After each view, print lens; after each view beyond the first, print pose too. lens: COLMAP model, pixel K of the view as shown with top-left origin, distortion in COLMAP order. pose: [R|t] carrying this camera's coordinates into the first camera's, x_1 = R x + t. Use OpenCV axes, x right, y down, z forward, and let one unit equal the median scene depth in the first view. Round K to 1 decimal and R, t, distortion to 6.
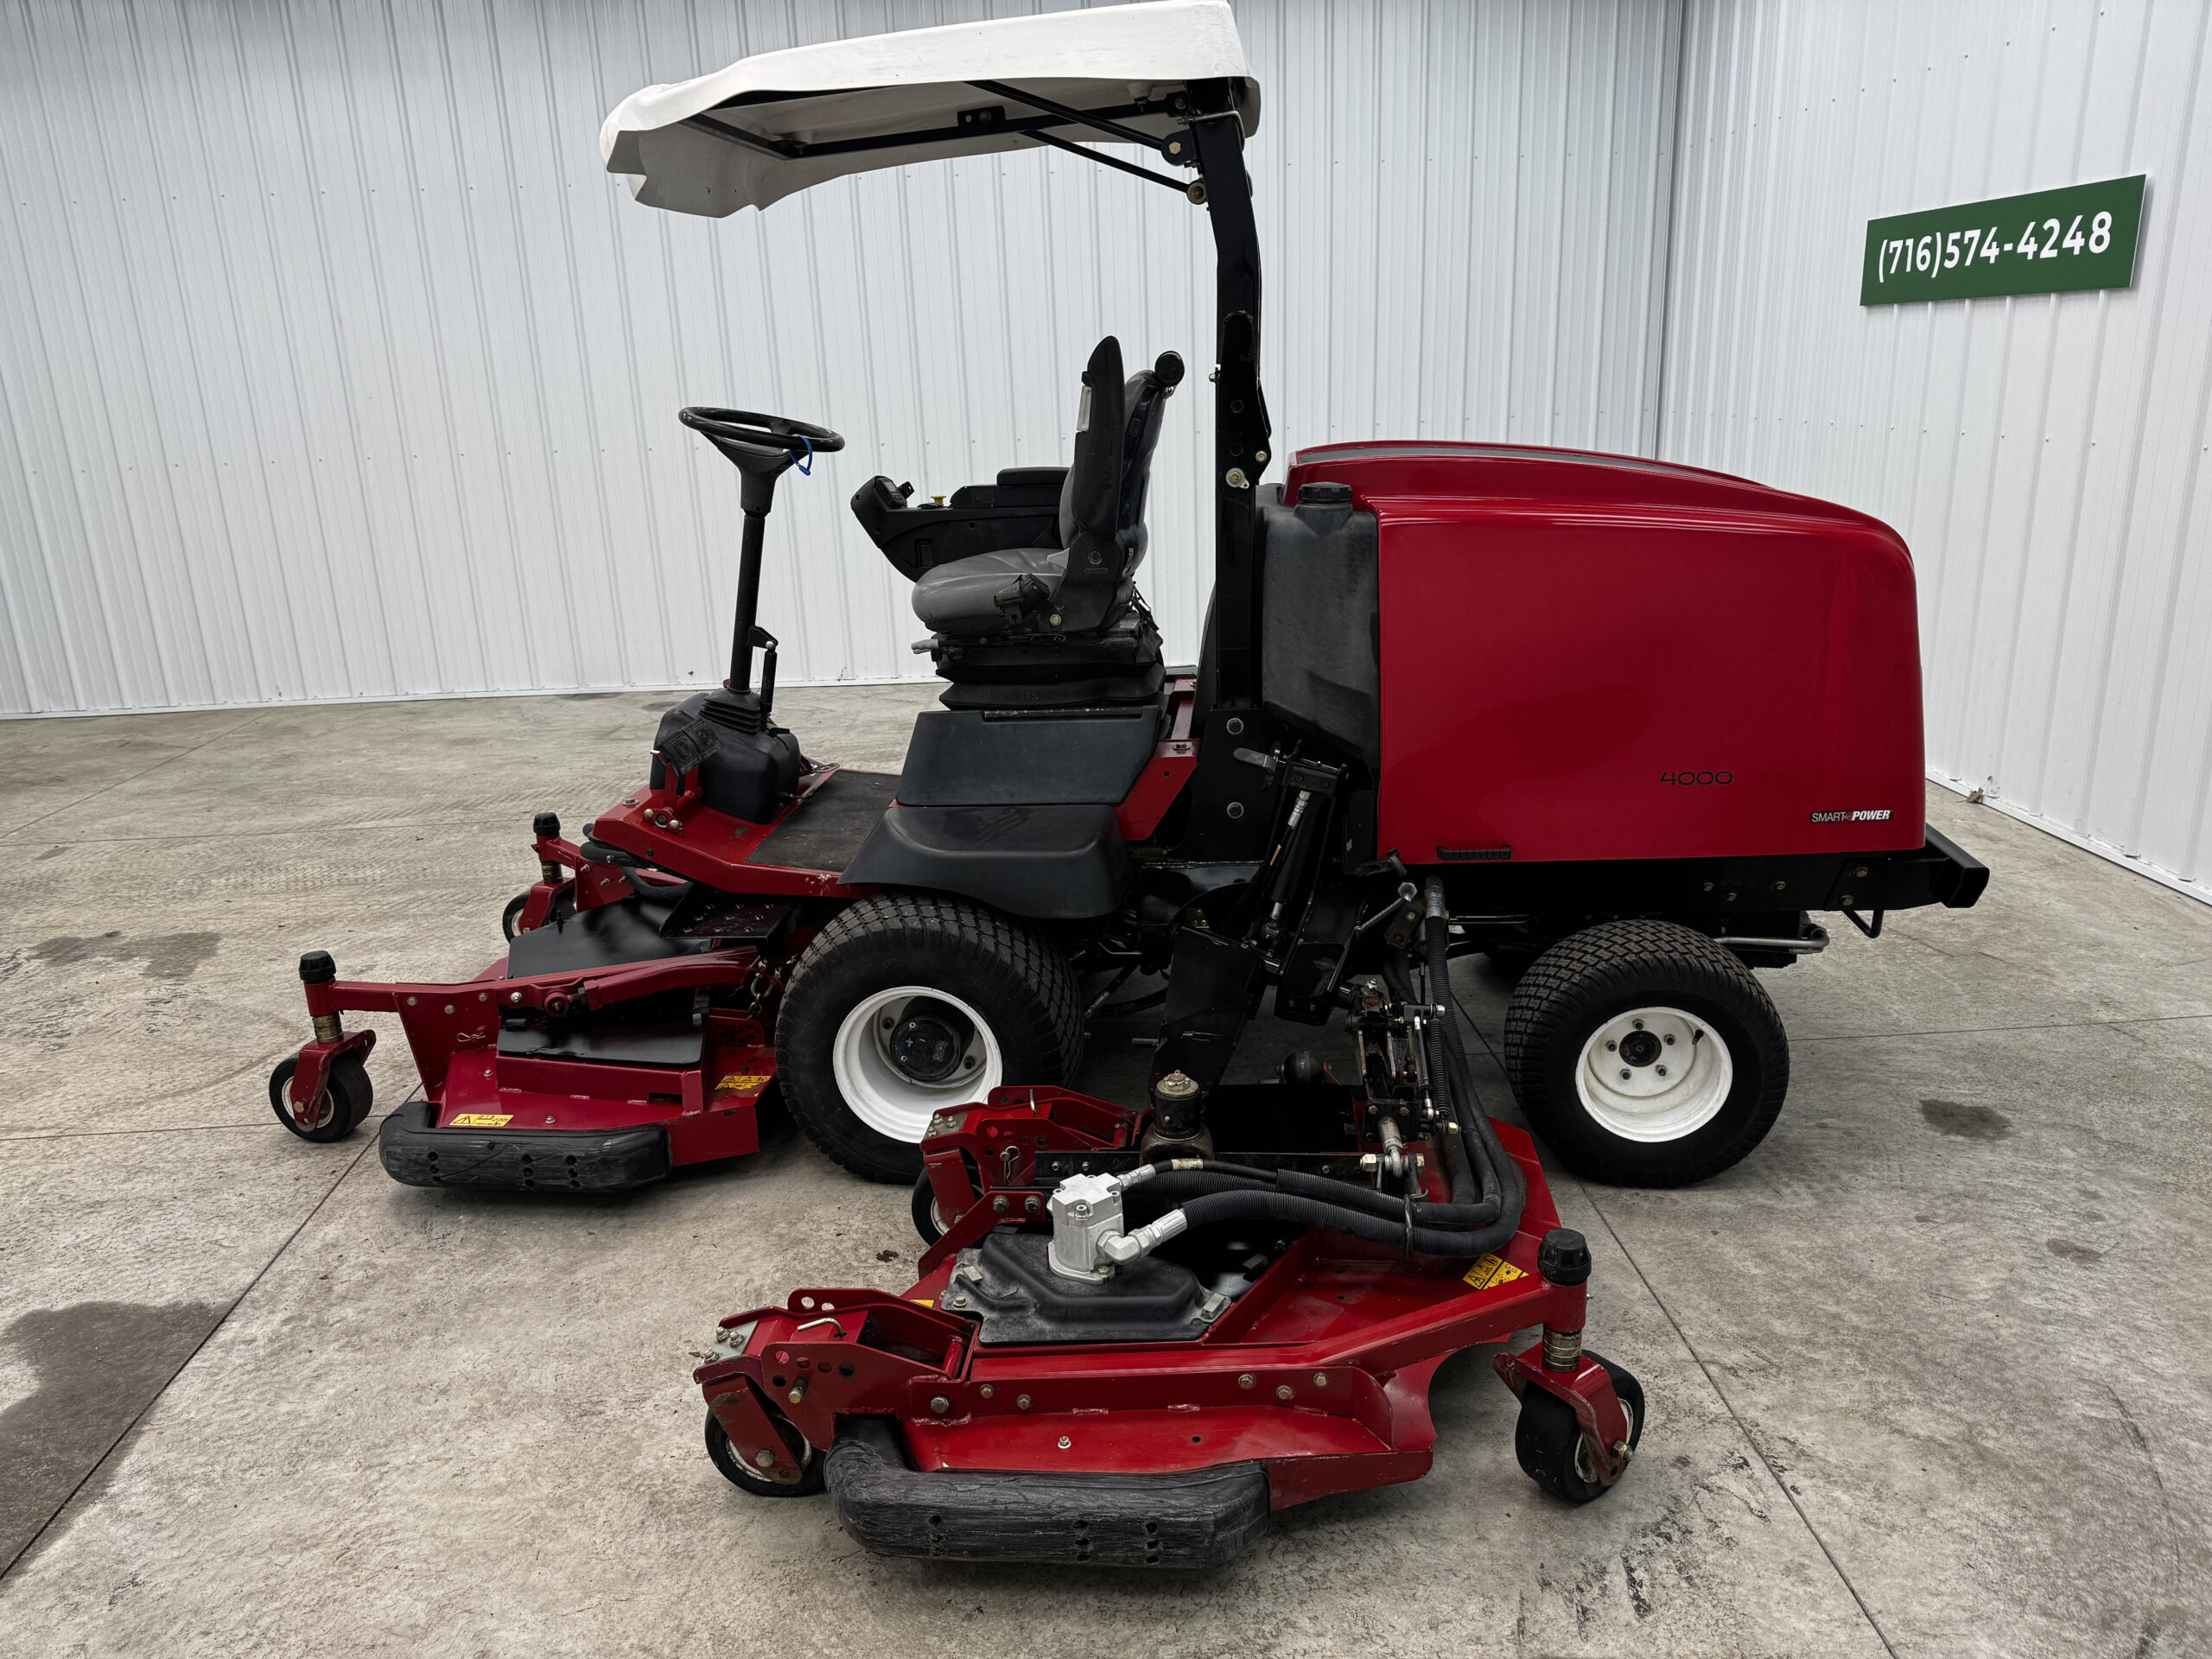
lens RADIAL K [[1548.0, 0, 1115.7], [0, 1548.0, 836.9], [0, 0, 1]] dist [0.048815, -0.058644]
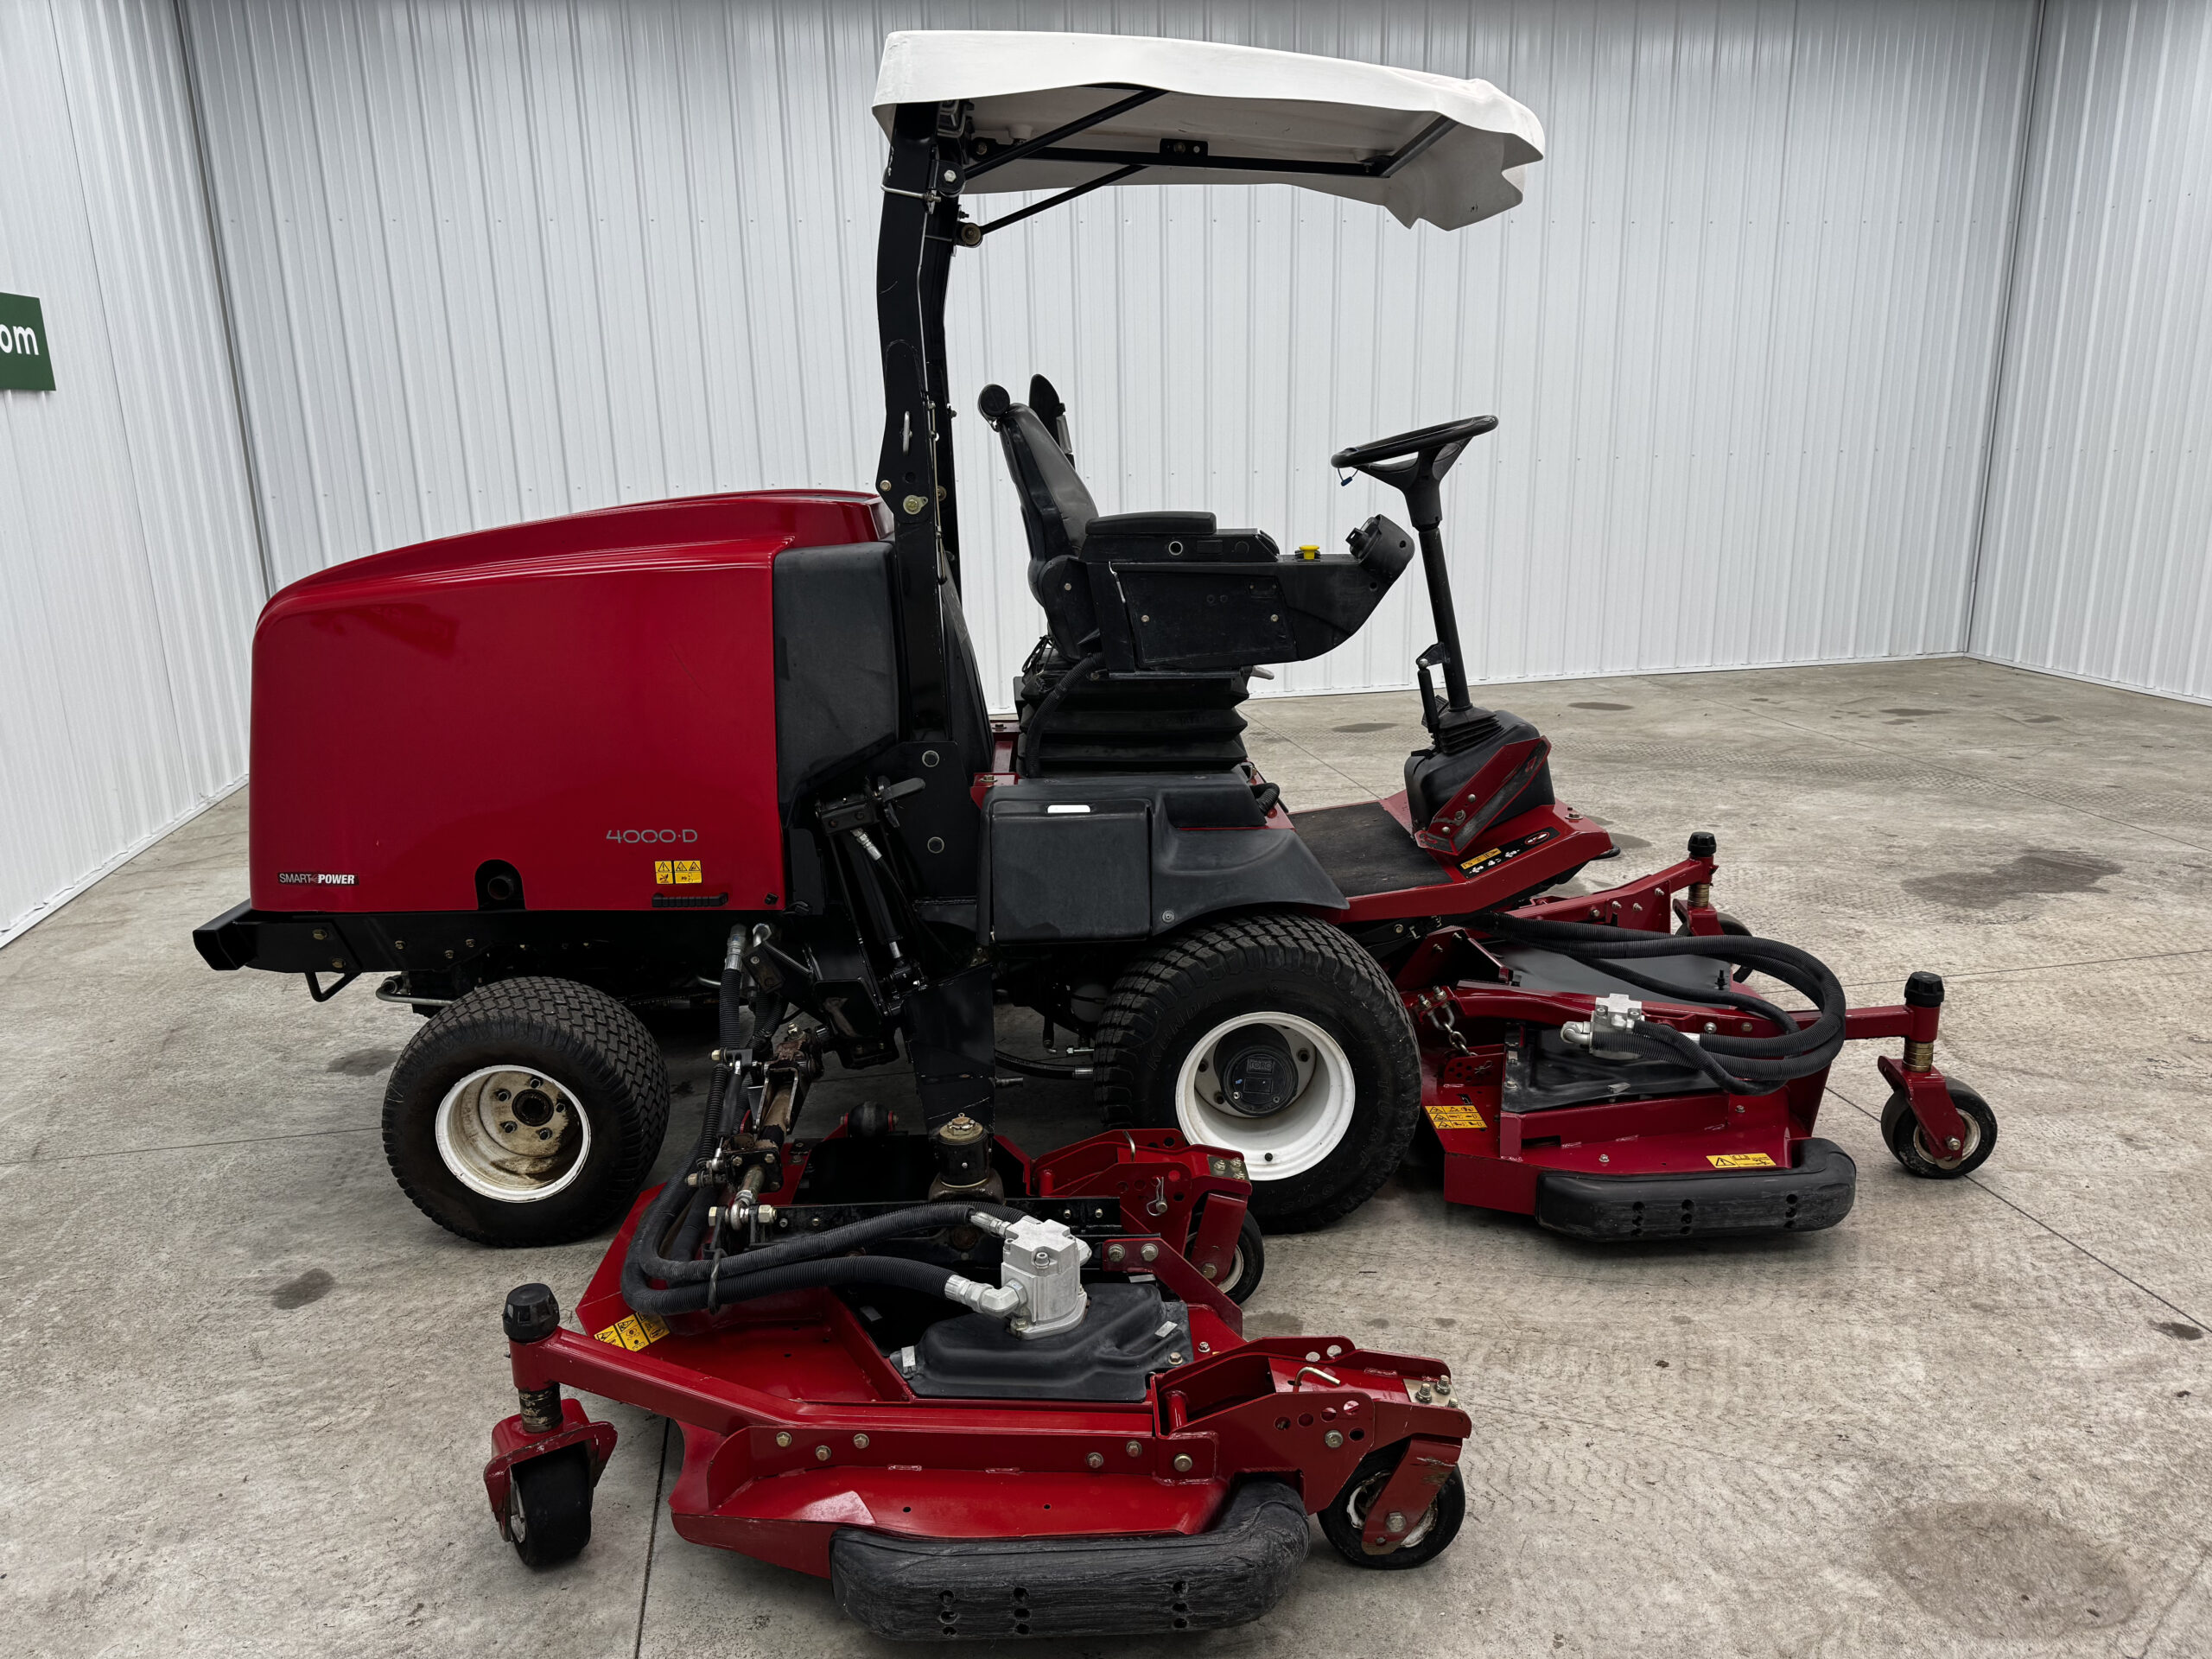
lens RADIAL K [[1548.0, 0, 1123.5], [0, 1548.0, 828.4], [0, 0, 1]] dist [0.048815, -0.058644]
pose [[-0.987576, 0.088948, -0.129543, 0.105285], [0.007663, 0.850657, 0.525665, -0.583346], [0.156953, 0.518141, -0.840771, 1.961446]]
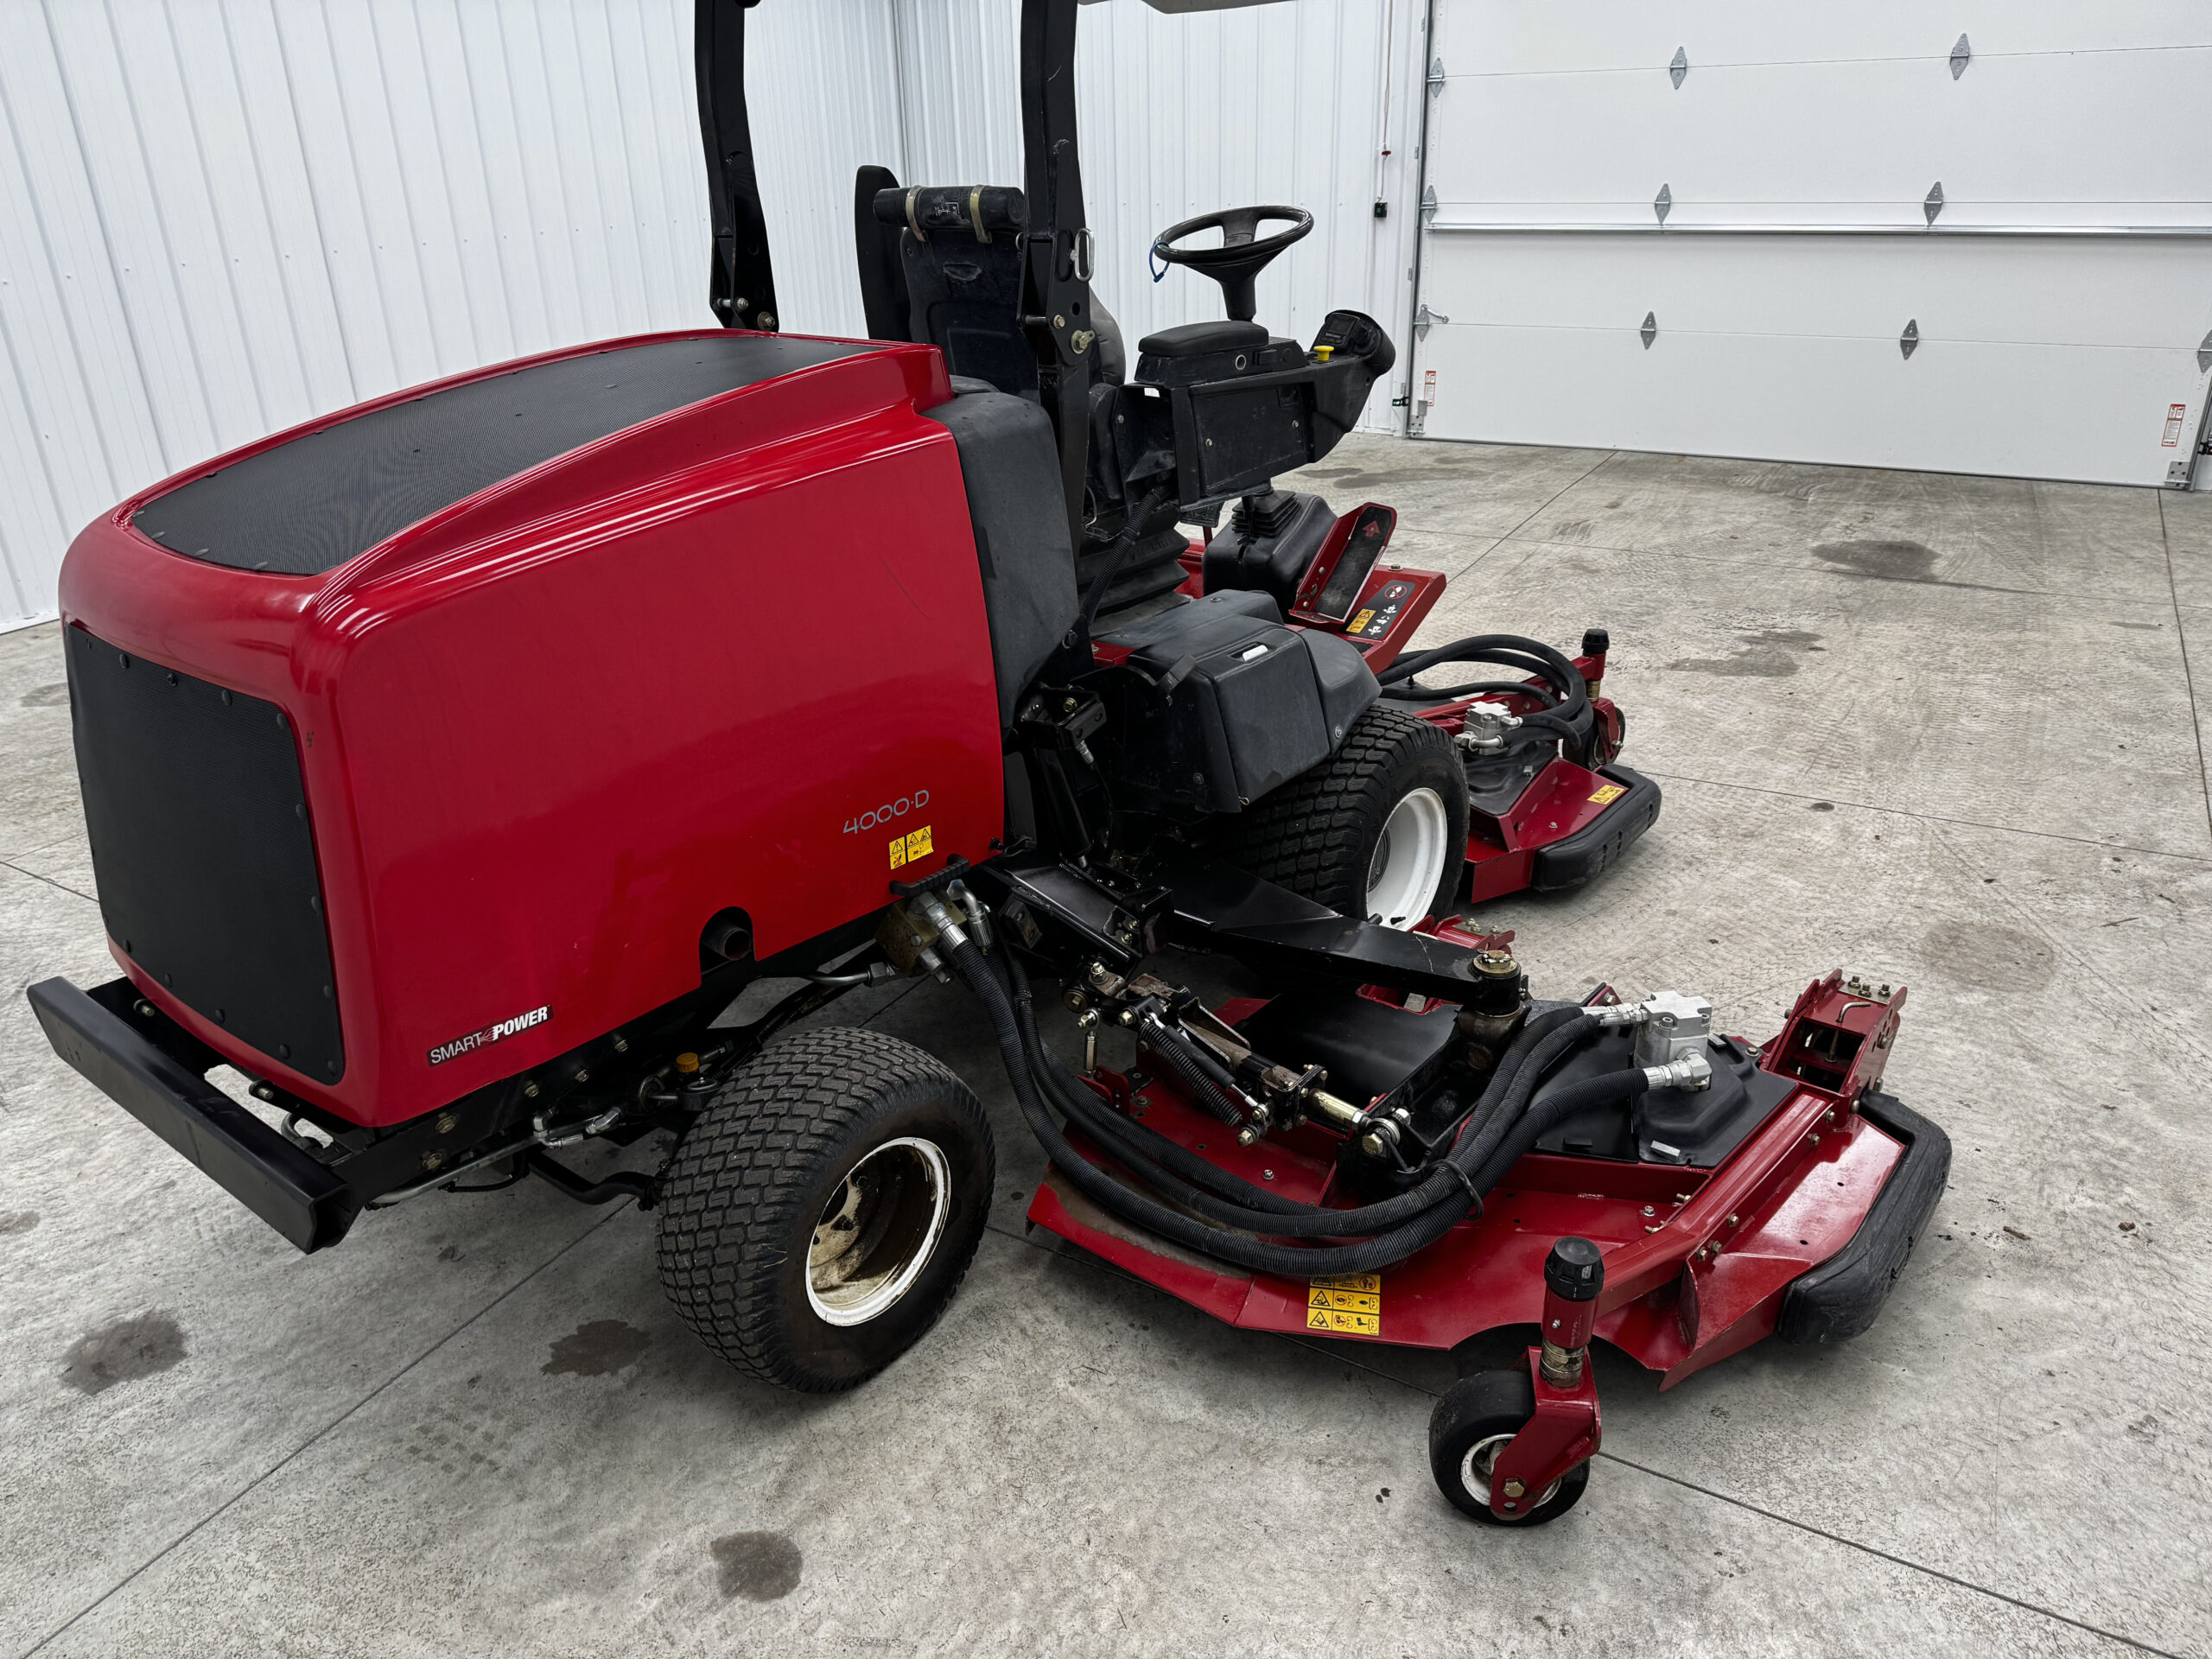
lens RADIAL K [[1548.0, 0, 1116.1], [0, 1548.0, 826.9], [0, 0, 1]] dist [0.048815, -0.058644]
pose [[-0.534865, 0.389250, -0.749936, 0.732738], [-0.207093, 0.800098, 0.562988, -0.517942], [0.819165, 0.456429, -0.347333, 1.492631]]
